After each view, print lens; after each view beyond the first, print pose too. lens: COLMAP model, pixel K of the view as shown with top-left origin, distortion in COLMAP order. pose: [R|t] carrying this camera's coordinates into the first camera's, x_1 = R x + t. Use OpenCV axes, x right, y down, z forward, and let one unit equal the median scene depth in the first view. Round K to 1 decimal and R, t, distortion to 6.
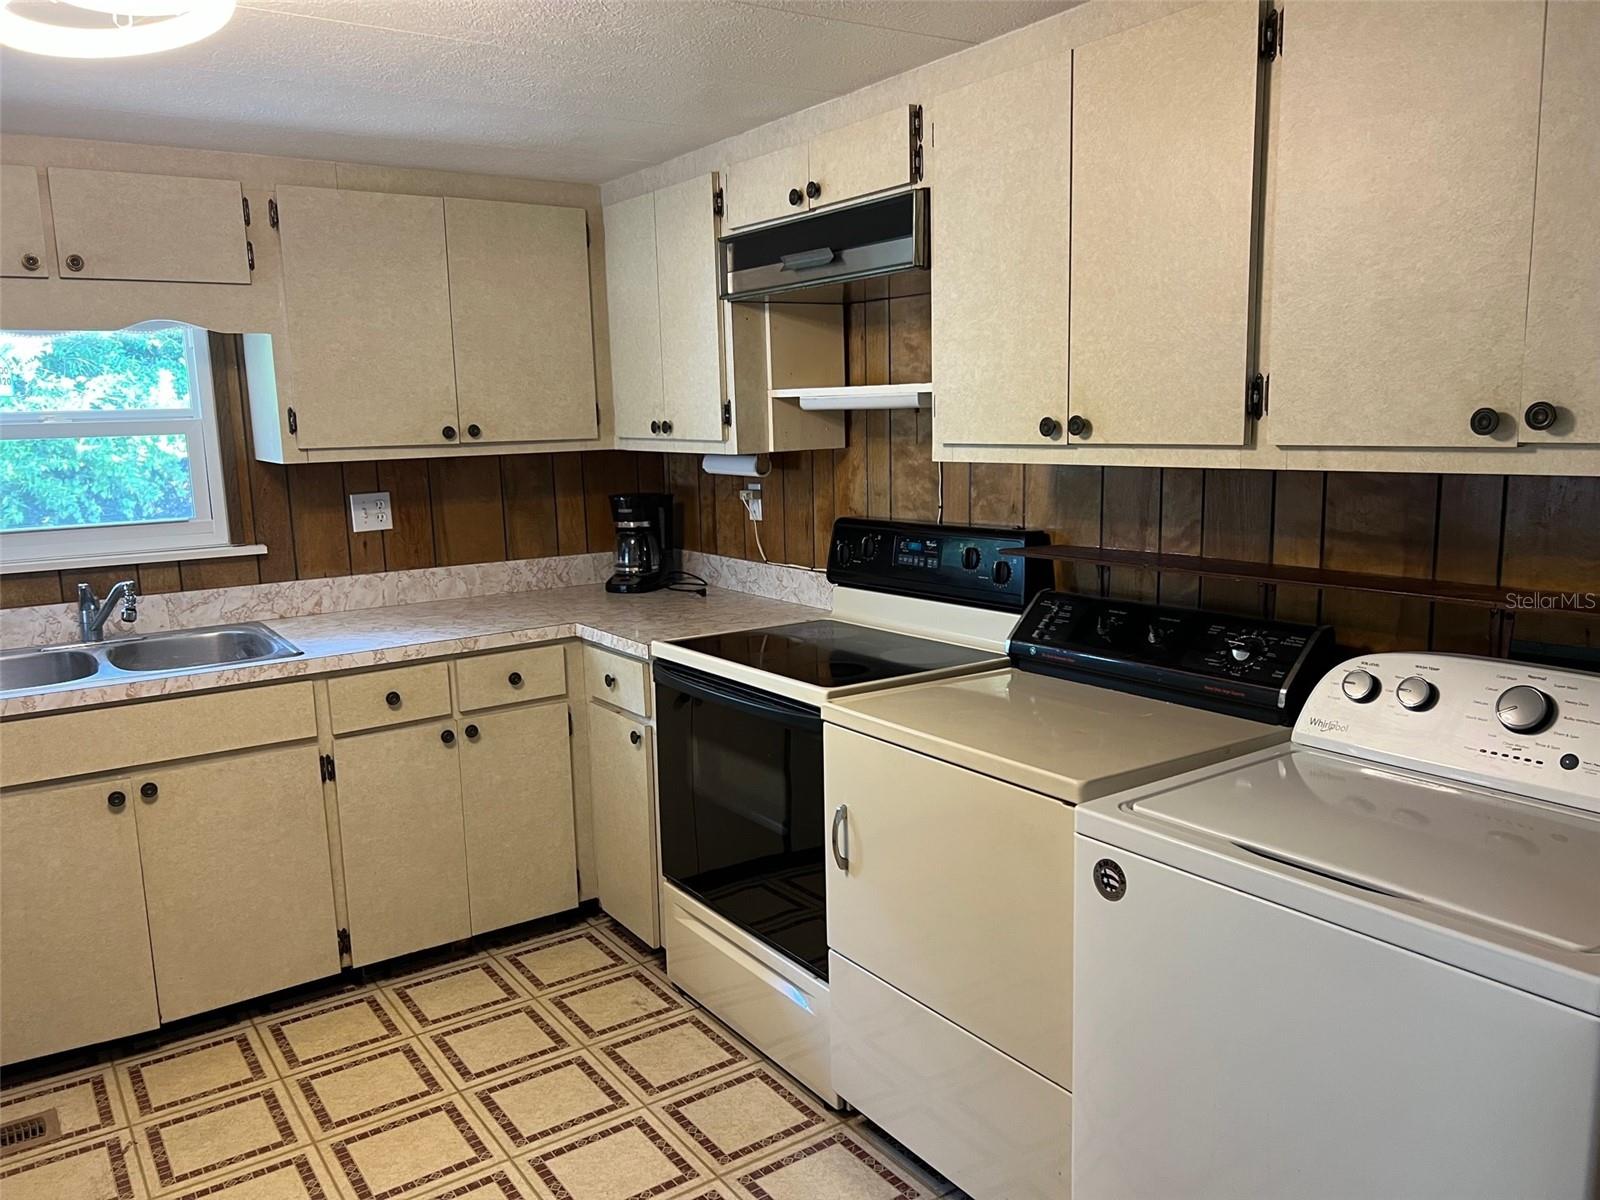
lens RADIAL K [[1211.2, 0, 782.7], [0, 1211.2, 607.8], [0, 0, 1]] dist [0.060153, -0.063151]
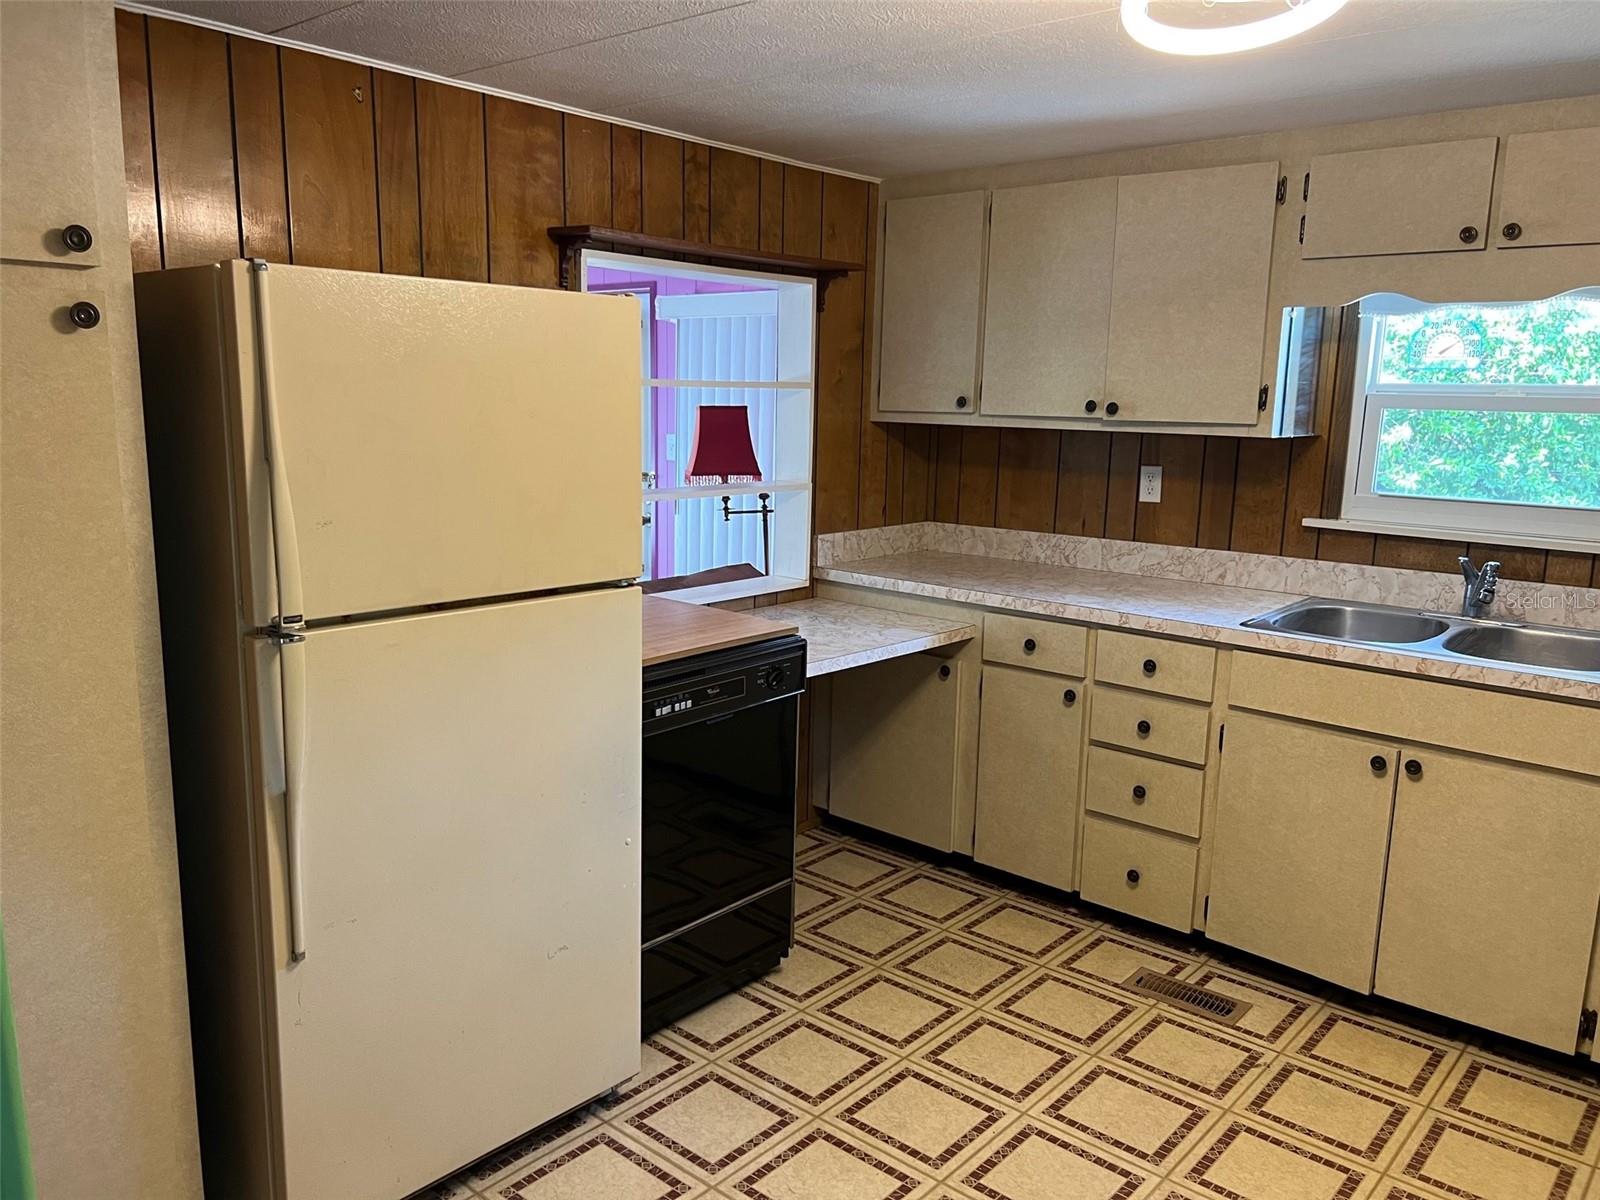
lens RADIAL K [[1204.3, 0, 798.7], [0, 1204.3, 613.2], [0, 0, 1]] dist [0.056914, -0.063145]
pose [[0.256063, 0.209963, -0.943582, 0.245349], [-0.188266, 0.968266, 0.164365, -0.038152], [0.948150, 0.135557, 0.287466, 0.216379]]
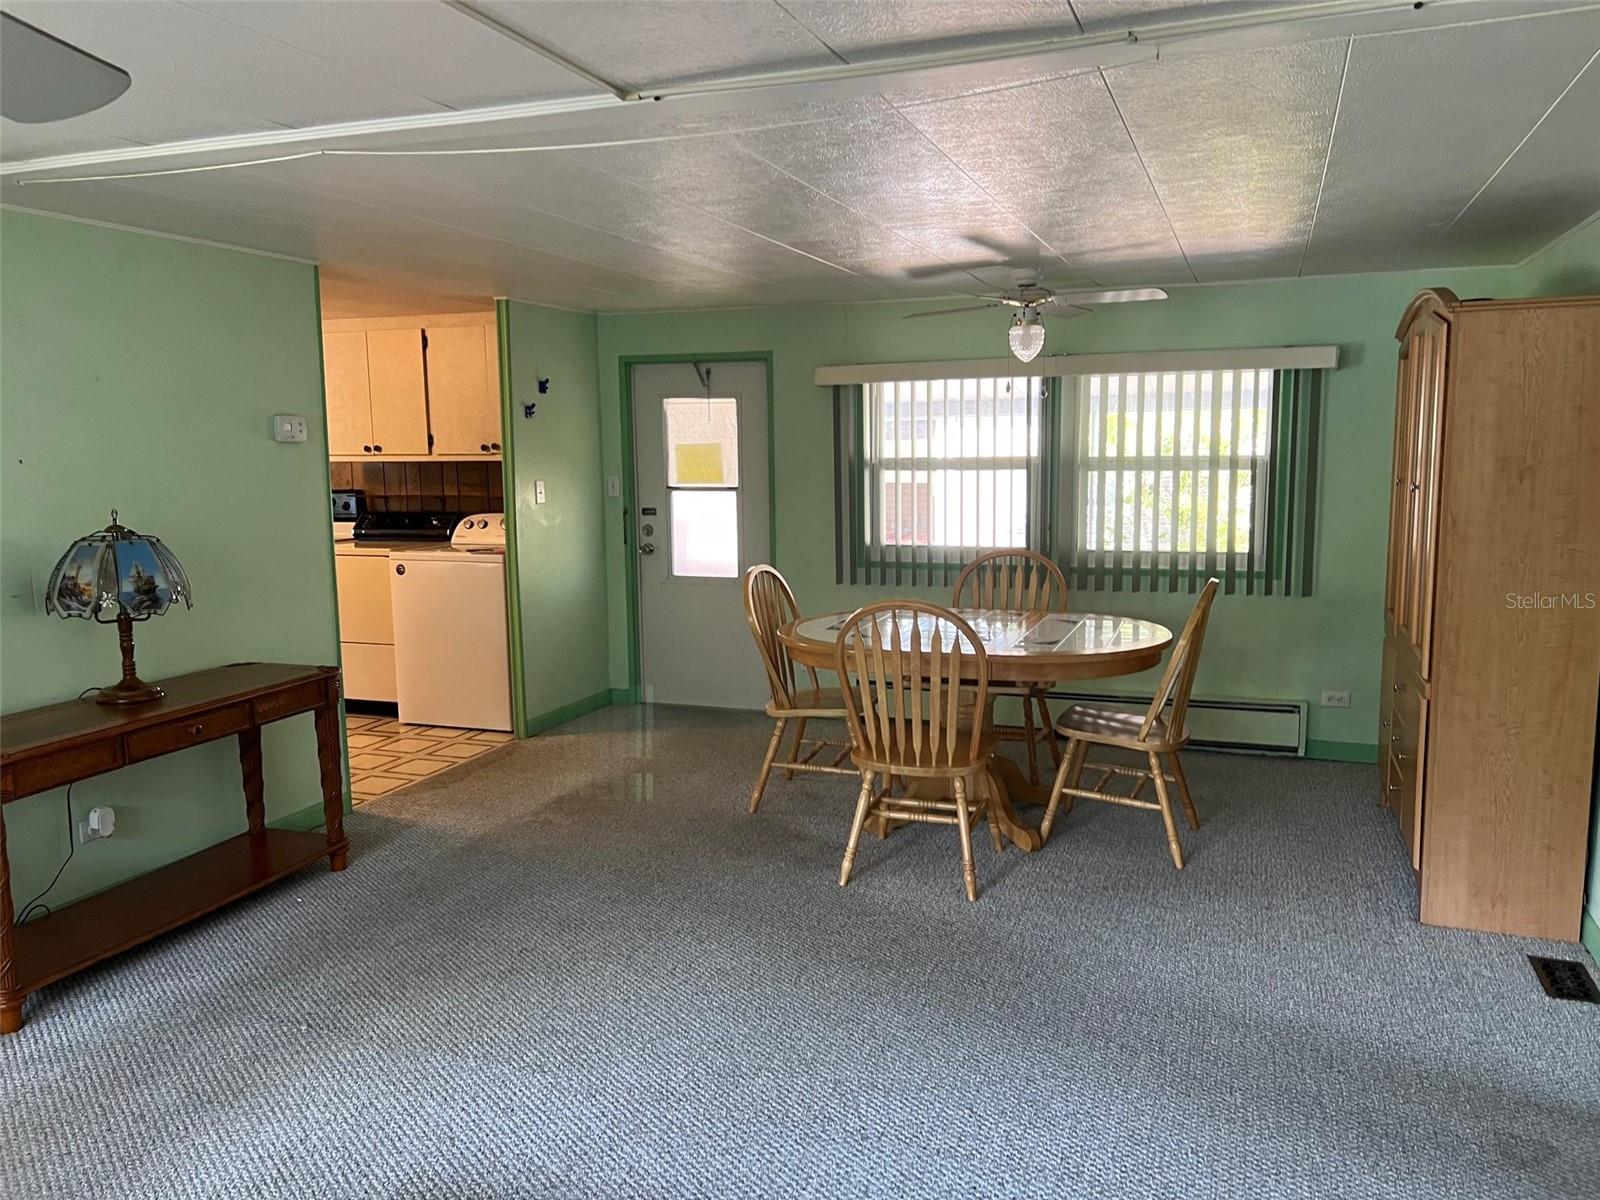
lens RADIAL K [[1217.6, 0, 800.0], [0, 1217.6, 600.0], [0, 0, 1]] dist [0.055578, -0.050519]
pose [[0.816207, -0.058756, 0.574764, -0.498381], [0.084151, 0.996297, -0.017654, 0.272859], [-0.571598, 0.062776, 0.818129, -1.539236]]
